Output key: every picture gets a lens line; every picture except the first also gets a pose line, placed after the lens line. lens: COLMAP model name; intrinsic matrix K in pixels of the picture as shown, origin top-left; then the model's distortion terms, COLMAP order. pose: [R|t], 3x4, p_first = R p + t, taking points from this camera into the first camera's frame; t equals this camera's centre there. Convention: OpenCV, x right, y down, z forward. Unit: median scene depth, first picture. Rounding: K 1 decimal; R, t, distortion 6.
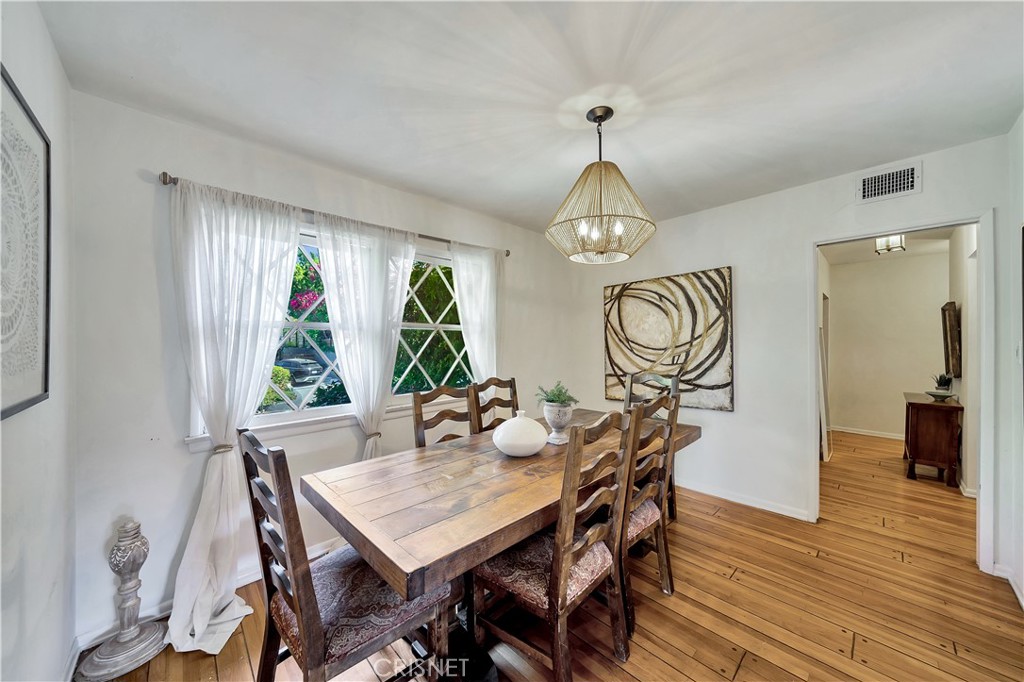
lens RADIAL K [[357.4, 0, 512.0], [0, 357.4, 341.0], [0, 0, 1]] dist [-0.000215, -0.000009]
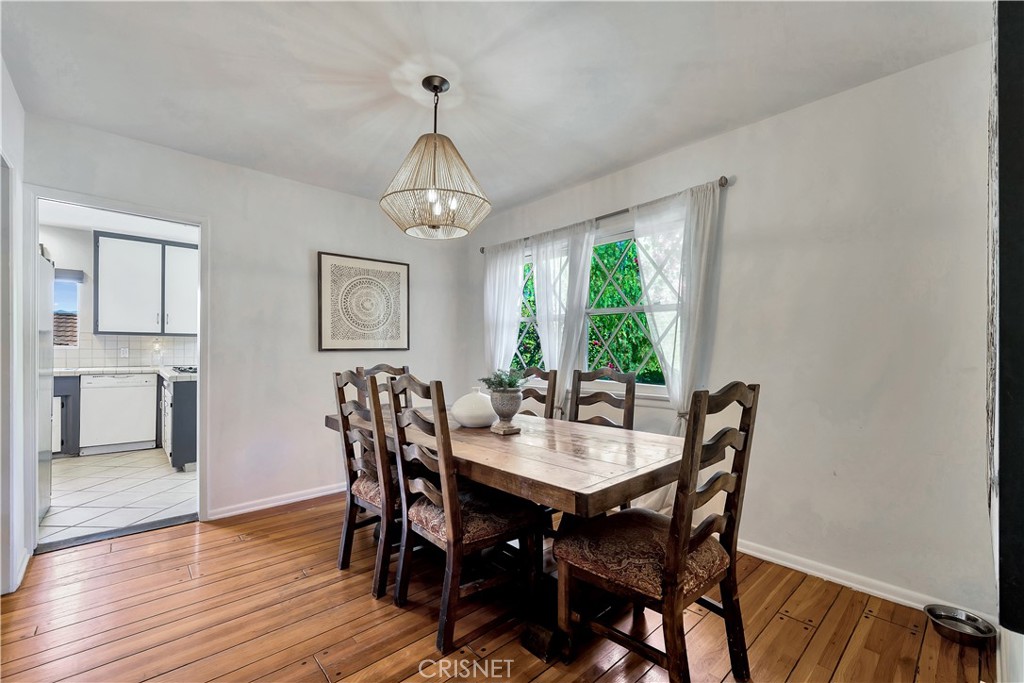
lens RADIAL K [[425.3, 0, 517.5], [0, 425.3, 346.2], [0, 0, 1]] dist [-0.001364, -0.000337]
pose [[-0.018101, 0.000334, -0.999836, 1.088097], [-0.002639, 0.999996, 0.000382, 0.061985], [0.999833, 0.002645, -0.018100, 0.967032]]
